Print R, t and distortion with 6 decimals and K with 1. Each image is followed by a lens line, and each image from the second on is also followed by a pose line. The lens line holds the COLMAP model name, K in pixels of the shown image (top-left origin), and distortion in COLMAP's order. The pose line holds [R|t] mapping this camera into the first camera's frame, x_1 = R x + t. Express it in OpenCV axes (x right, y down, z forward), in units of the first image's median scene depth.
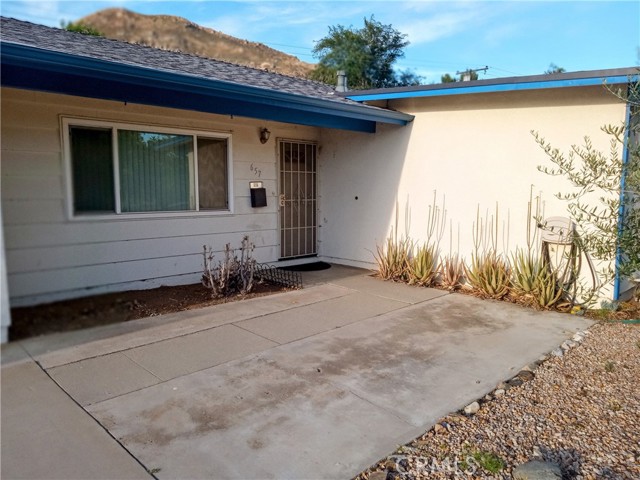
lens RADIAL K [[490.8, 0, 320.0], [0, 490.8, 240.0], [0, 0, 1]] dist [0.060424, -0.098535]
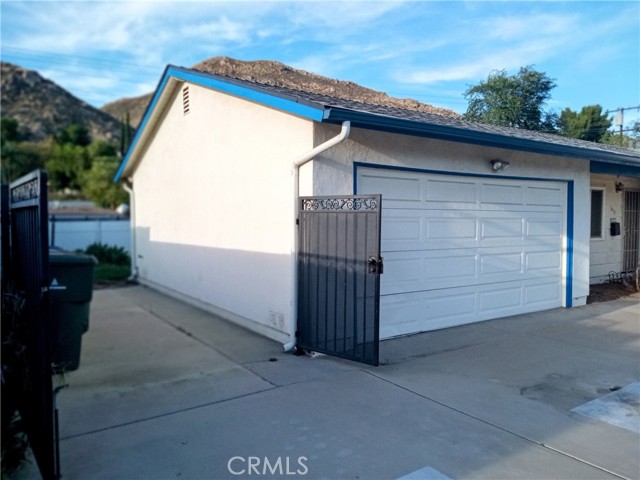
lens RADIAL K [[490.8, 0, 320.0], [0, 490.8, 240.0], [0, 0, 1]] dist [0.060424, -0.098535]
pose [[0.985979, 0.004319, -0.166816, -1.074835], [-0.015169, 0.997846, -0.063821, 0.077824], [0.166181, 0.065457, 0.983920, -0.867464]]
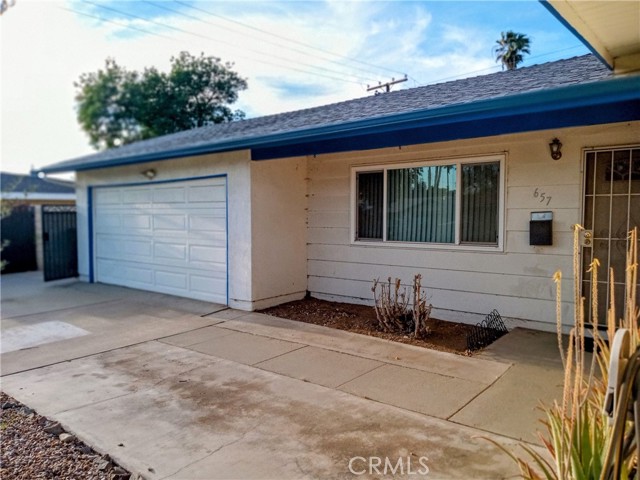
lens RADIAL K [[490.8, 0, 320.0], [0, 490.8, 240.0], [0, 0, 1]] dist [0.060424, -0.098535]
pose [[0.083742, 0.058173, -0.994788, 0.855725], [-0.095446, 0.994173, 0.050103, -0.116649], [0.991906, 0.090752, 0.088806, 0.861969]]
